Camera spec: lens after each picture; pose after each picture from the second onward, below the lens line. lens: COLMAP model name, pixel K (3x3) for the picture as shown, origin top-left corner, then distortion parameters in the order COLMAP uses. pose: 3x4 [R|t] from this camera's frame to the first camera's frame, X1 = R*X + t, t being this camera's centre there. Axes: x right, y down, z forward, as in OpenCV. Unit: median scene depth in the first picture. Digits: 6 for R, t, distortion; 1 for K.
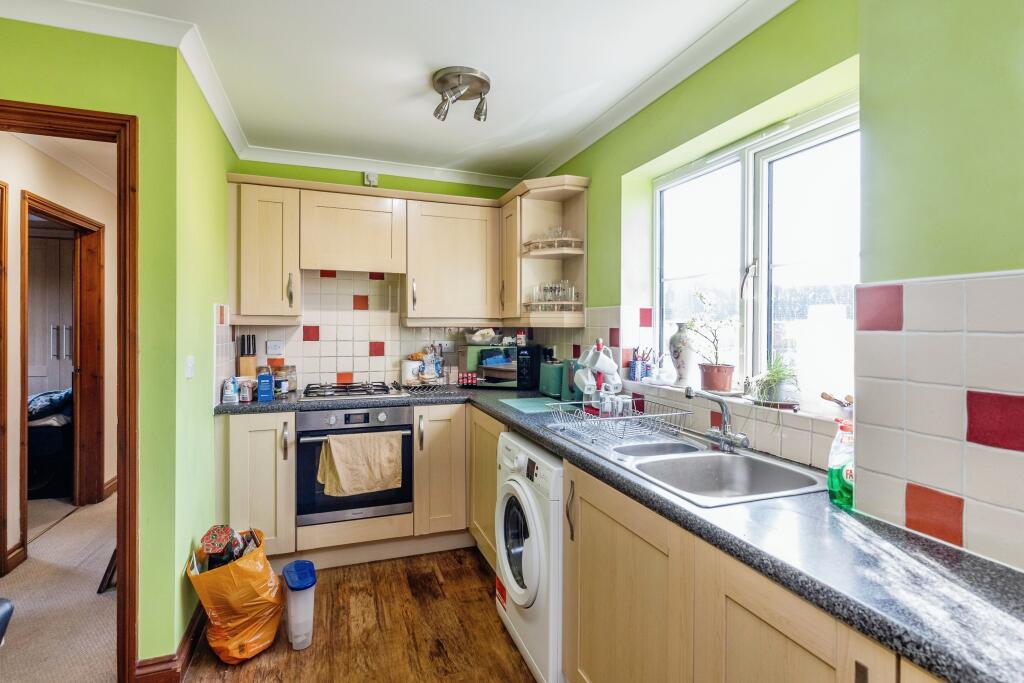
lens RADIAL K [[496.5, 0, 511.8], [0, 496.5, 339.3], [0, 0, 1]] dist [0.004497, -0.000665]
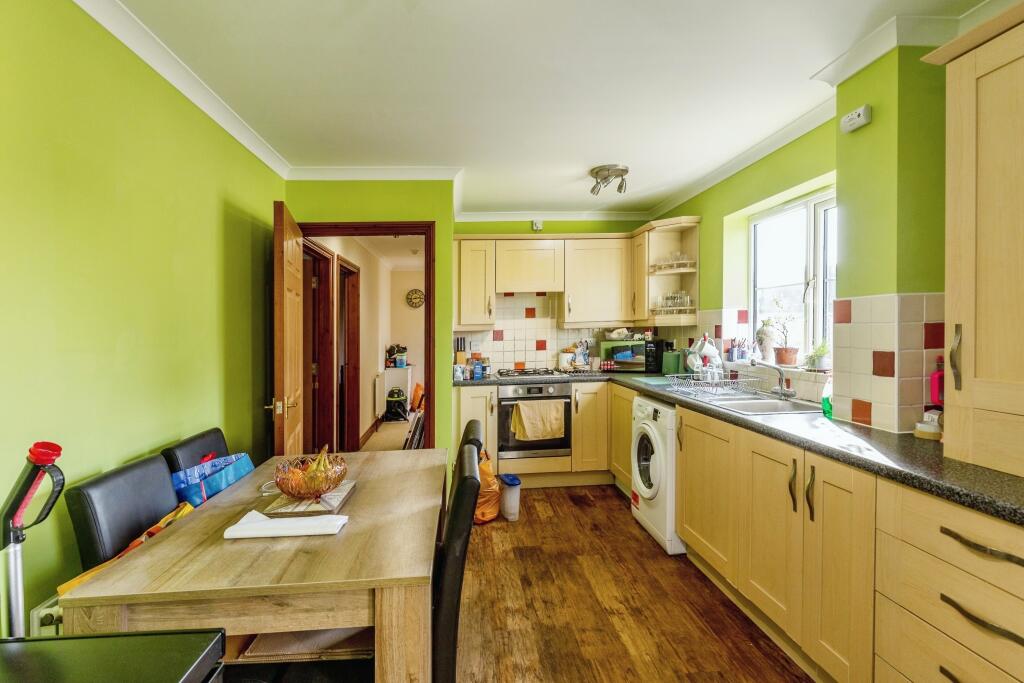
lens RADIAL K [[496.5, 0, 489.3], [0, 496.5, 381.7], [0, 0, 1]] dist [0.004497, -0.000665]
pose [[0.959265, -0.001863, -0.282501, -0.019062], [0.025510, 0.996464, 0.080049, 0.008306], [0.281353, -0.083995, 0.955921, -0.558155]]
